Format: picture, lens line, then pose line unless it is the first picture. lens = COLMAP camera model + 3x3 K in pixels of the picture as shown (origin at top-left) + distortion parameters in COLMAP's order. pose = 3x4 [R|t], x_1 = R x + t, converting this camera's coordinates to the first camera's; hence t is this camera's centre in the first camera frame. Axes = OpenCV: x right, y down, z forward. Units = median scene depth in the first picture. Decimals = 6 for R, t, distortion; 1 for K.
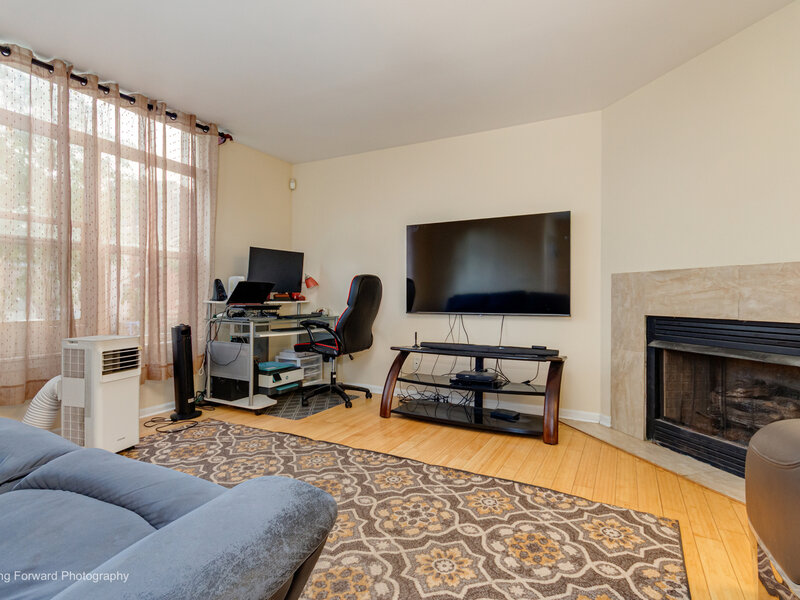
lens RADIAL K [[432.1, 0, 400.0], [0, 432.1, 300.0], [0, 0, 1]] dist [-0.000909, -0.000046]
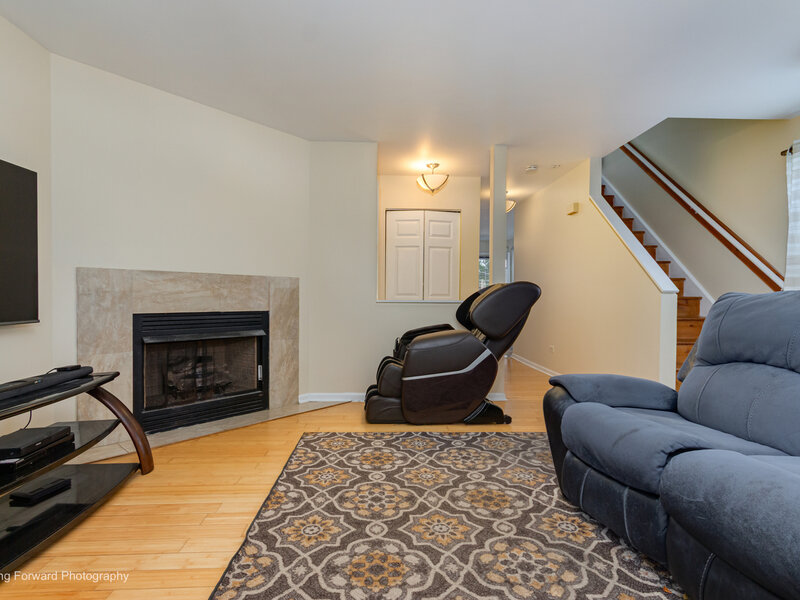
lens RADIAL K [[414.6, 0, 399.4], [0, 414.6, 301.4], [0, 0, 1]] dist [0.002375, 0.000757]
pose [[-0.518609, -0.020650, 0.854762, -0.698874], [-0.003953, 0.999756, 0.021754, -0.019881], [-0.855002, 0.007903, -0.518564, 1.185792]]
